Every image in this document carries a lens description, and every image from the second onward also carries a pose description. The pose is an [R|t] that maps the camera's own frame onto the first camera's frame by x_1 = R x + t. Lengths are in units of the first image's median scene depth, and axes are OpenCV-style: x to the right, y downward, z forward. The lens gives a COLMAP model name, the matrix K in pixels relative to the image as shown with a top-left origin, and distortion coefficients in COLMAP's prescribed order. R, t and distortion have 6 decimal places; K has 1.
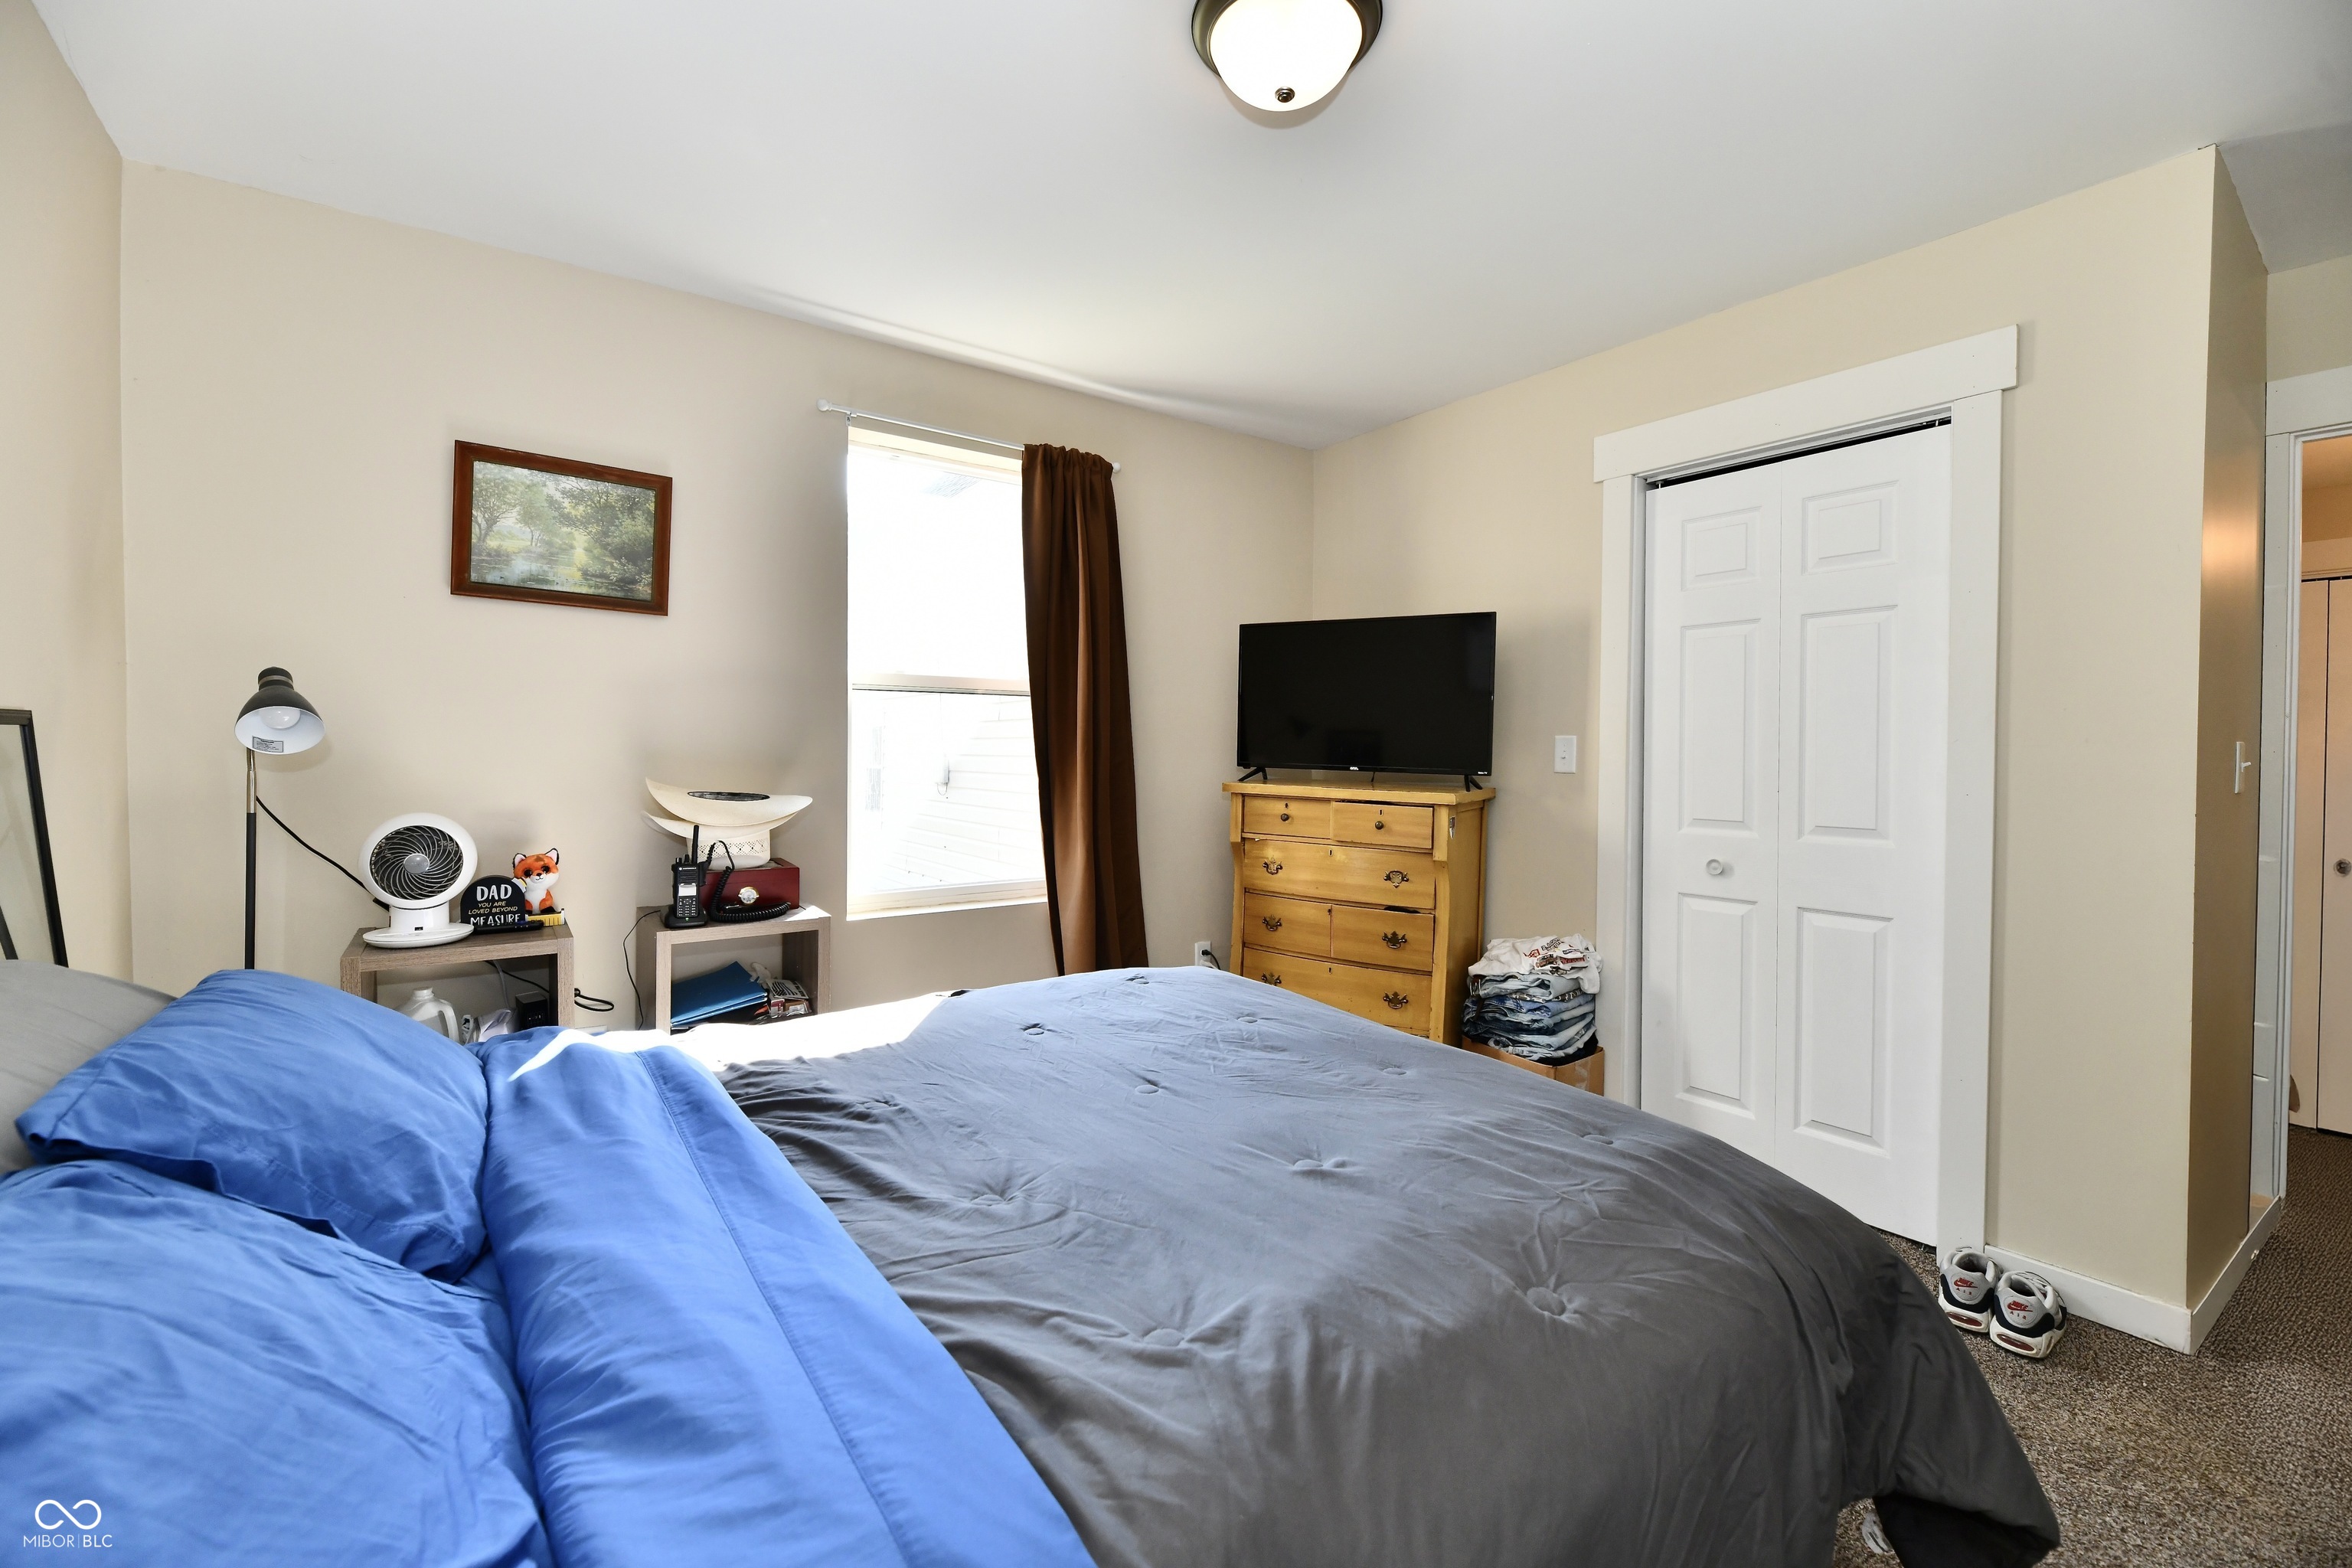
lens RADIAL K [[960.6, 0, 1168.5], [0, 960.6, 764.2], [0, 0, 1]] dist [-0.000711, -0.003356]
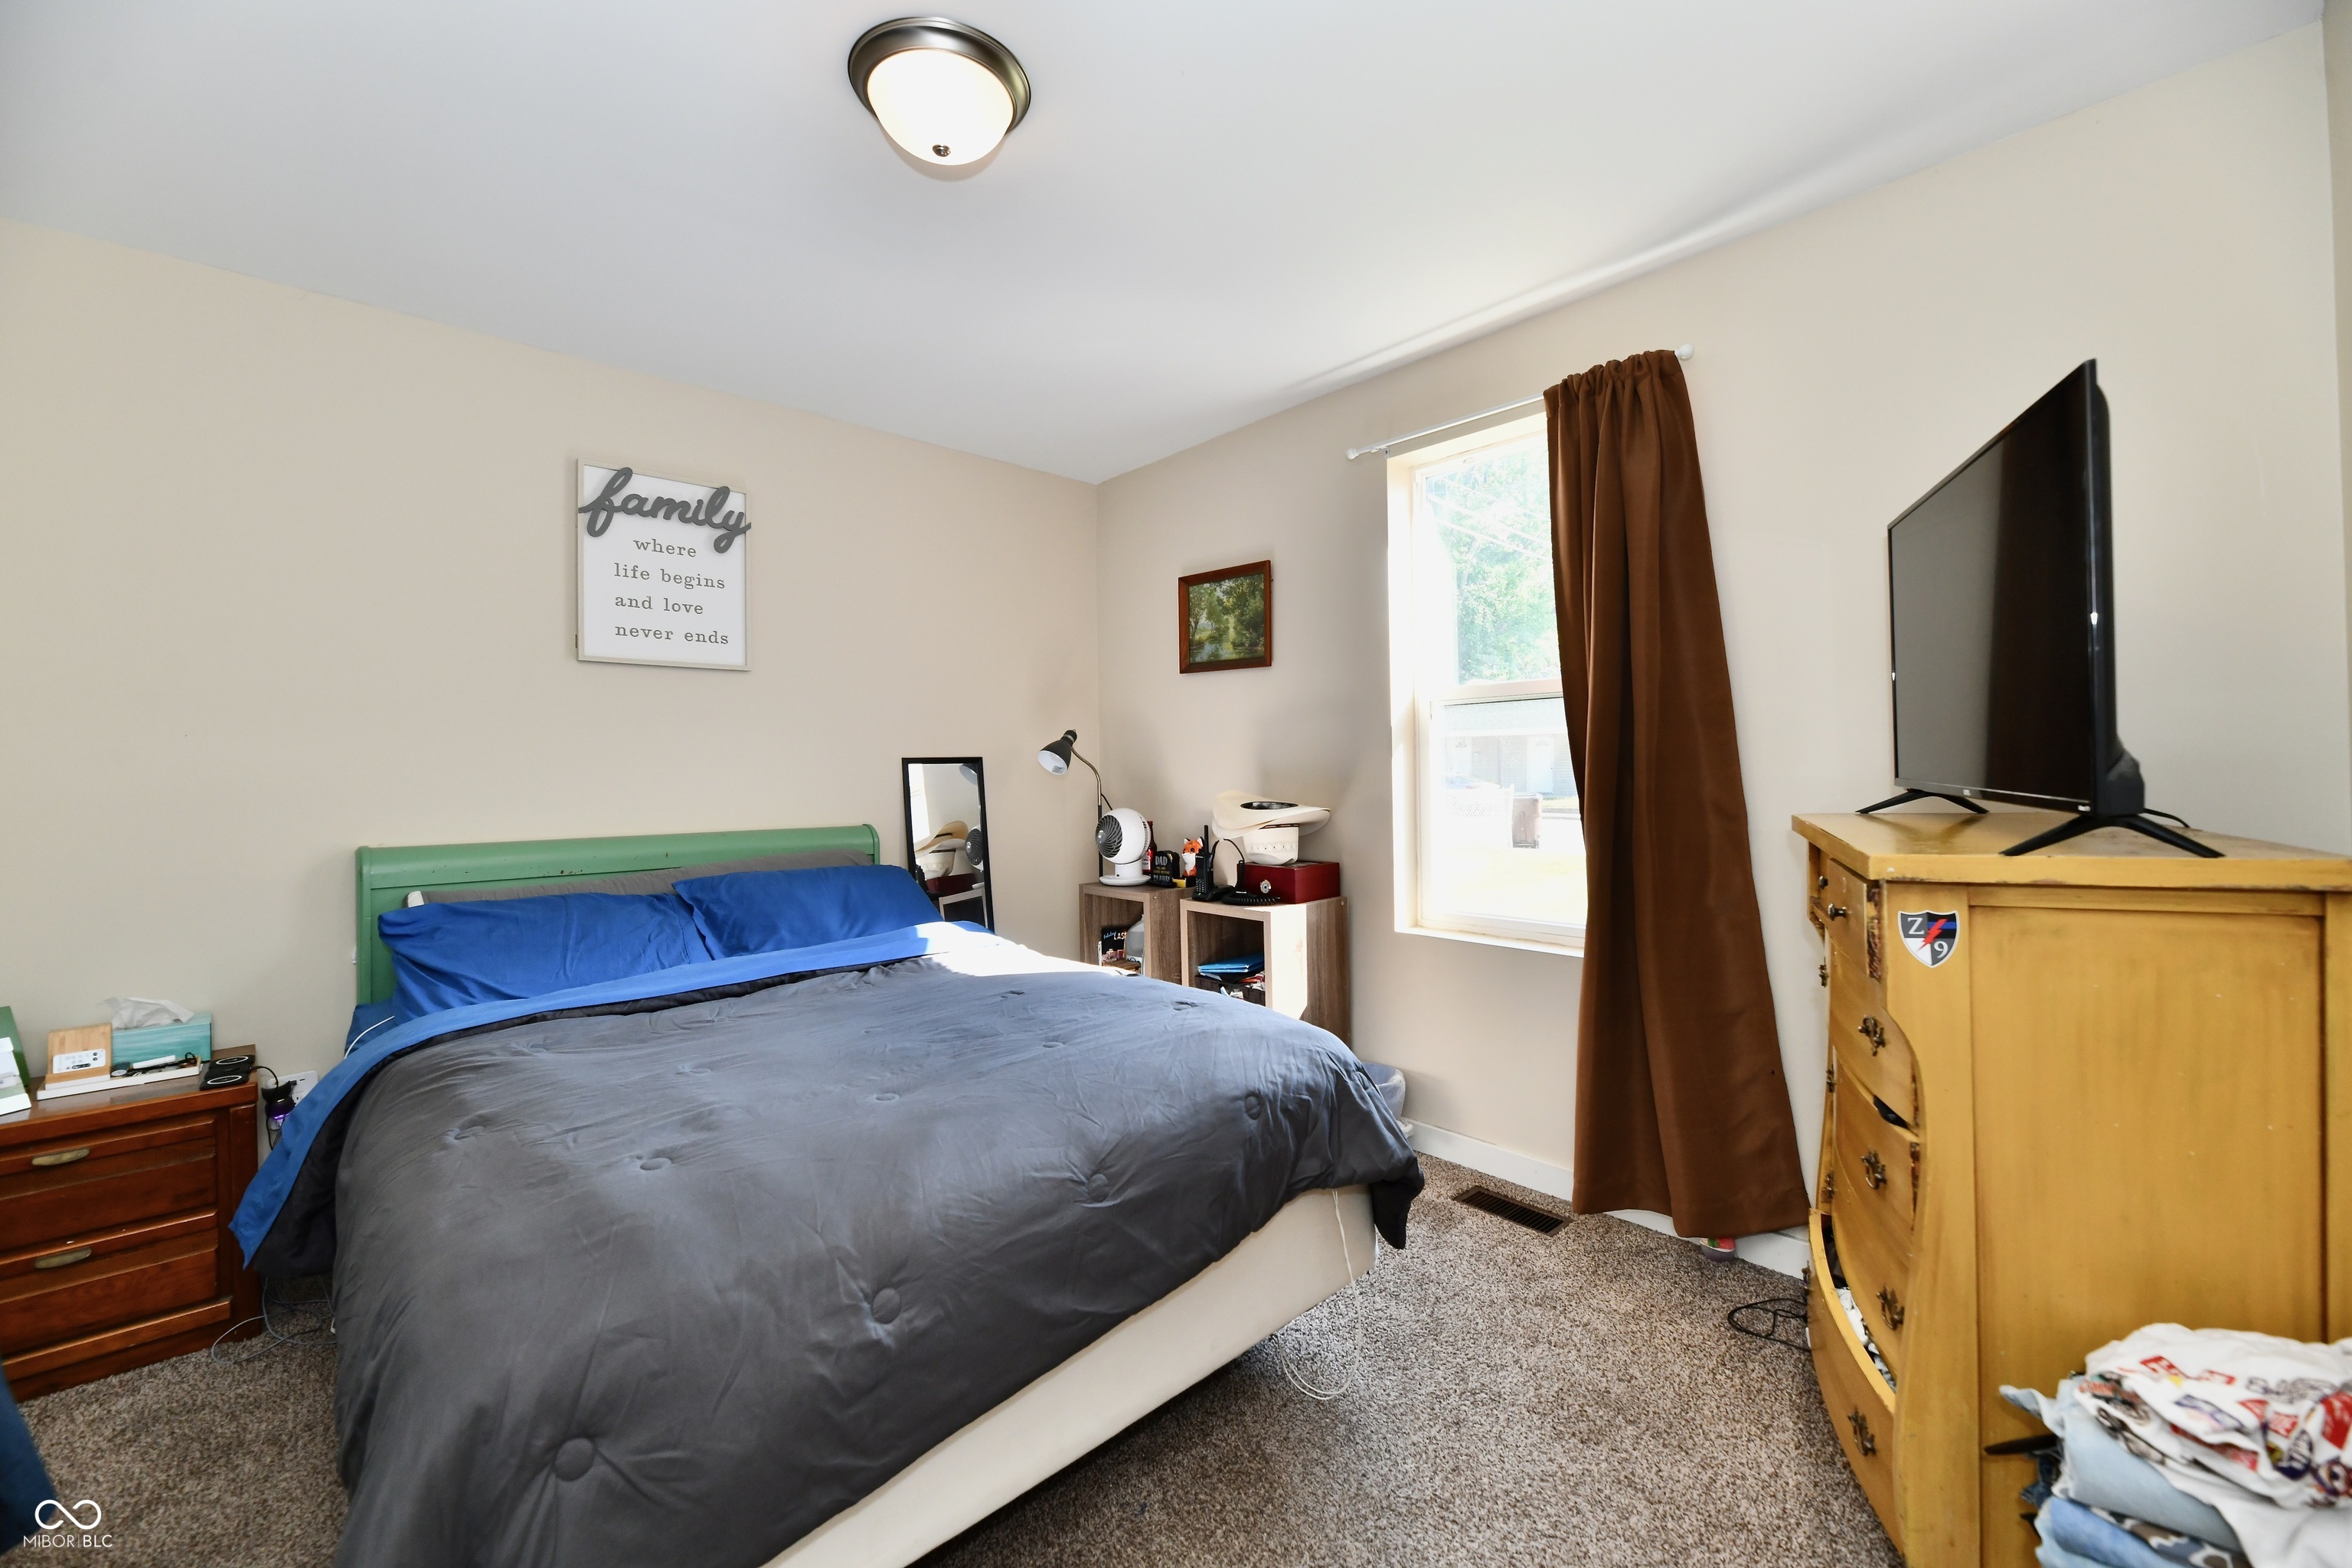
lens RADIAL K [[960.6, 0, 1168.5], [0, 960.6, 764.2], [0, 0, 1]] dist [-0.000711, -0.003356]
pose [[0.102942, -0.009018, -0.994647, 0.781690], [-0.001648, 0.999956, -0.009237, -0.010100], [0.994686, 0.002590, 0.102922, 0.751916]]
